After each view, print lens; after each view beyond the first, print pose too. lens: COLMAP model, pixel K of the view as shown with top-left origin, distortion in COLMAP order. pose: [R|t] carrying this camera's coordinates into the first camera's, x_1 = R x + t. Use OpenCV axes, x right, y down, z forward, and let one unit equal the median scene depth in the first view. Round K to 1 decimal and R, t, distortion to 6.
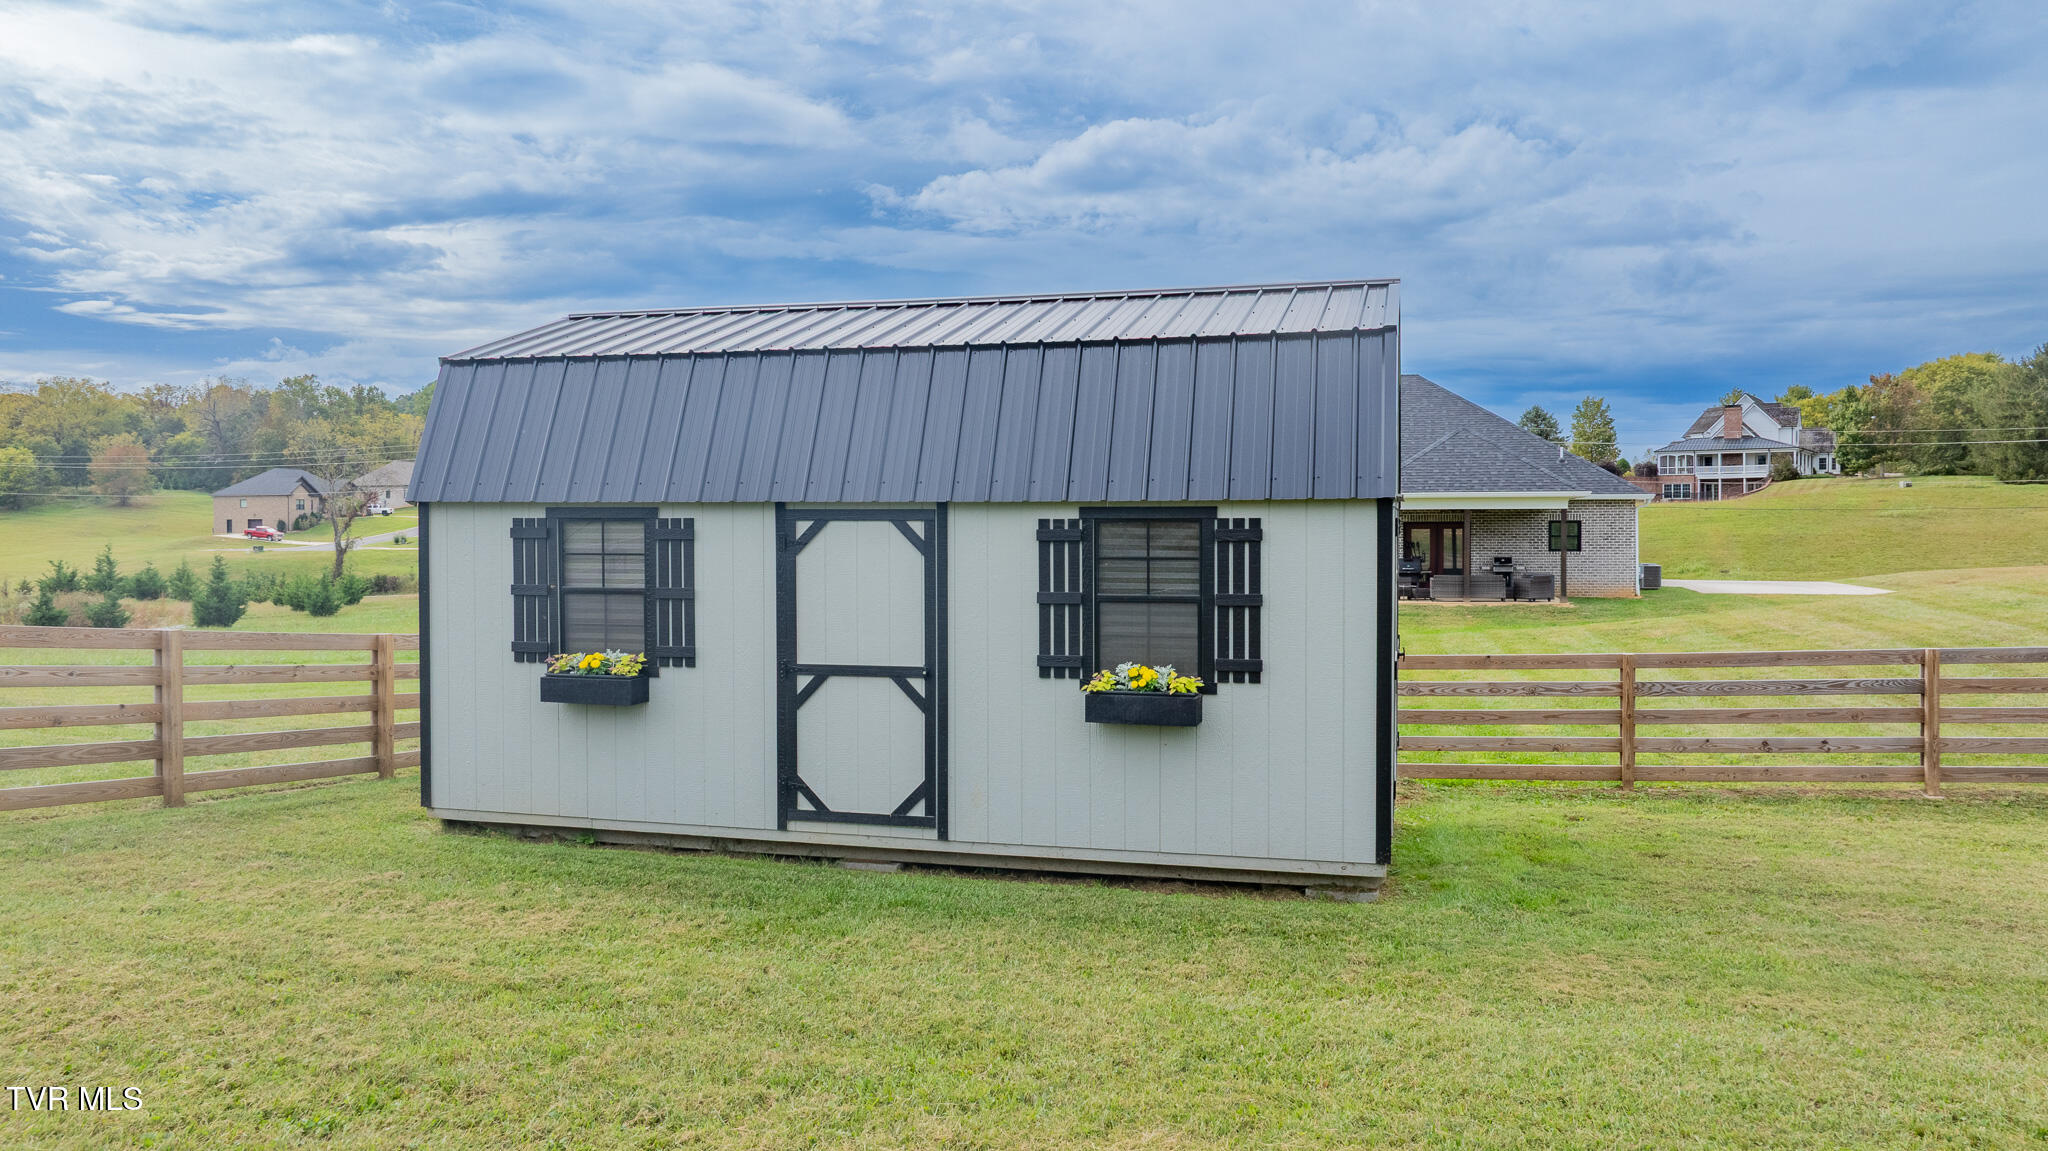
lens RADIAL K [[1470.5, 0, 1024.0], [0, 1470.5, 575.5], [0, 0, 1]] dist [-0.004118, -0.003022]
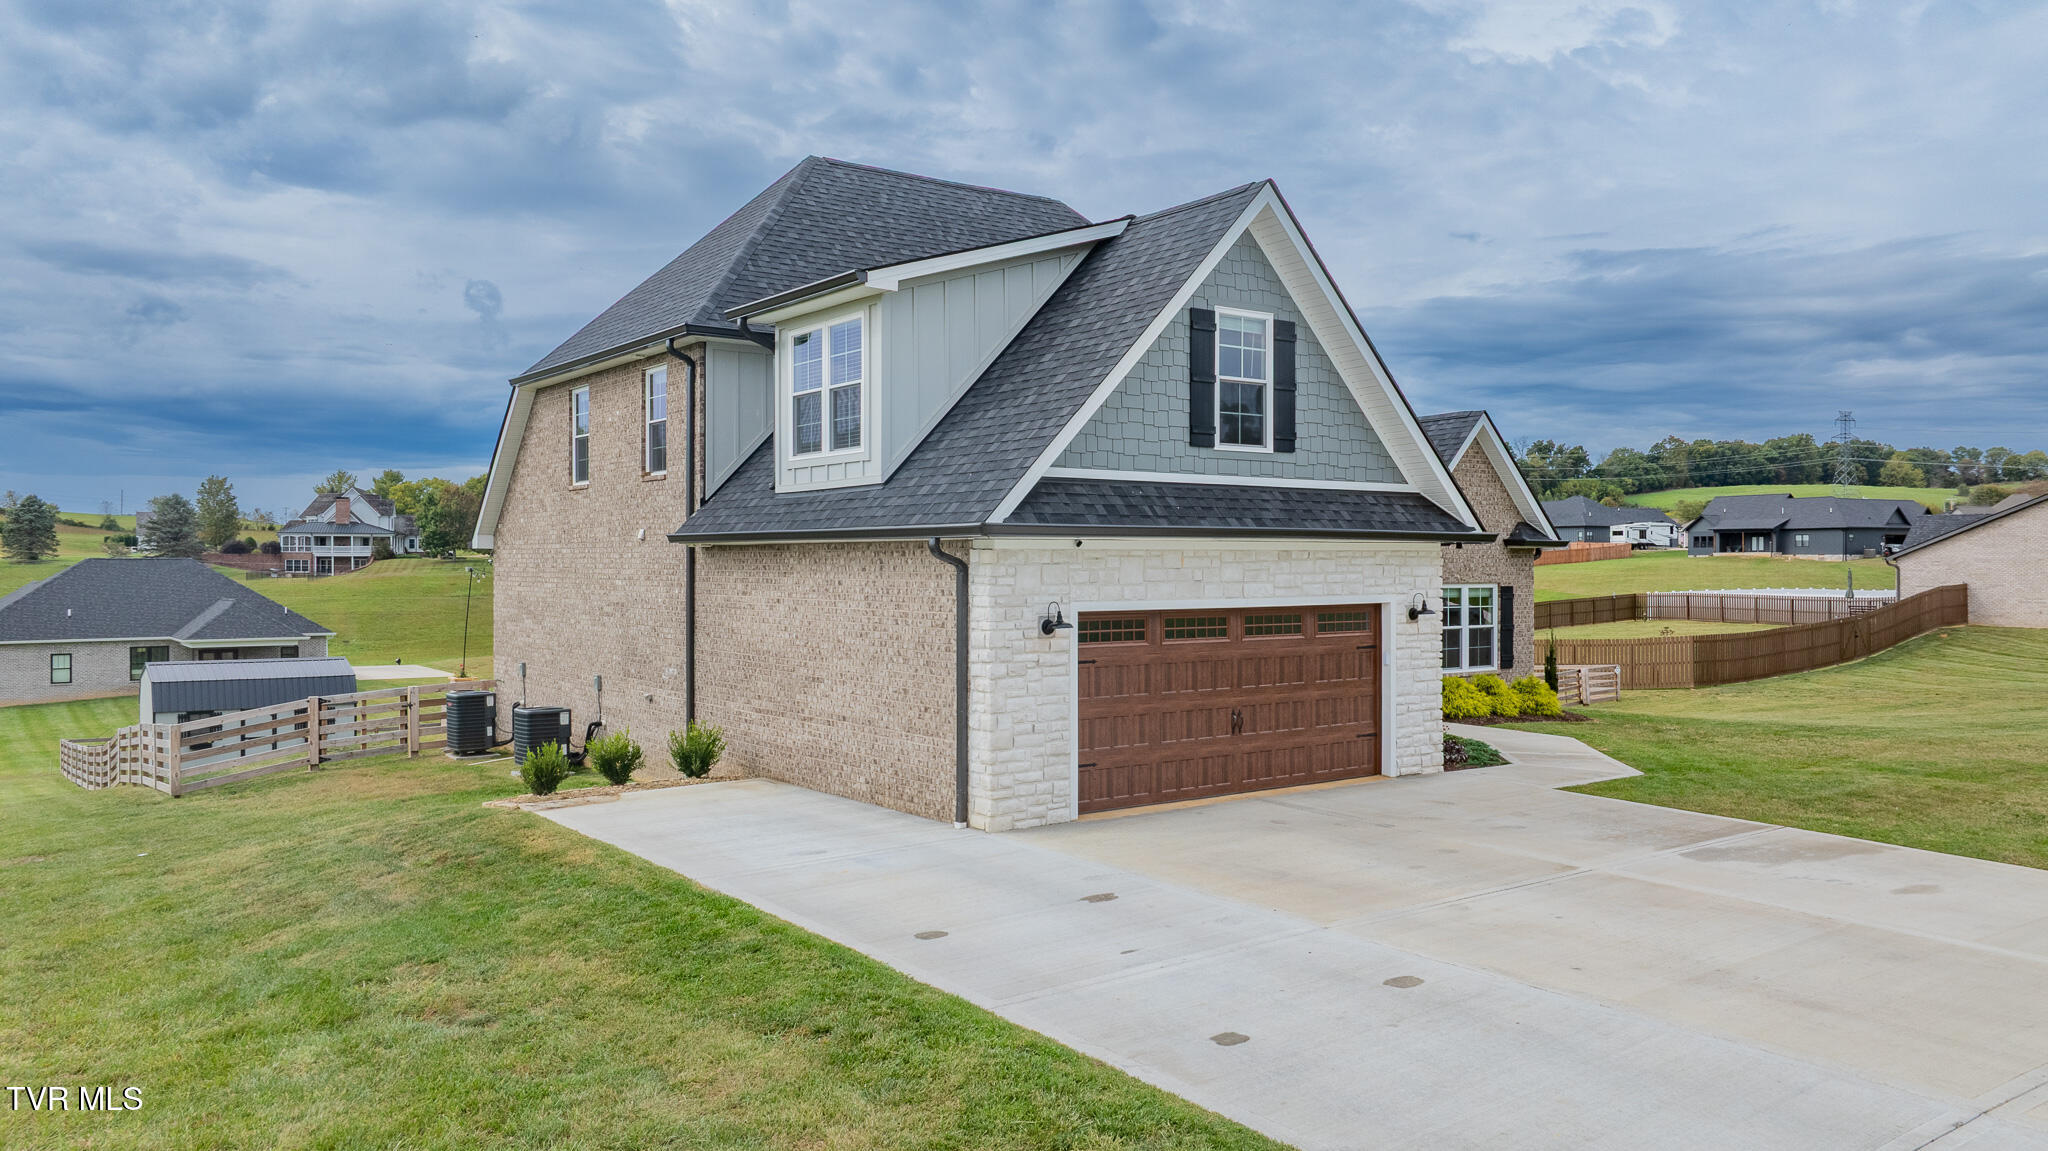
lens RADIAL K [[1470.5, 0, 1024.0], [0, 1470.5, 575.5], [0, 0, 1]] dist [-0.004118, -0.003022]
pose [[0.626620, 0.004273, 0.779313, -0.122637], [0.015967, 0.999705, -0.018320, -0.017929], [-0.779161, 0.023923, 0.626367, -0.222684]]
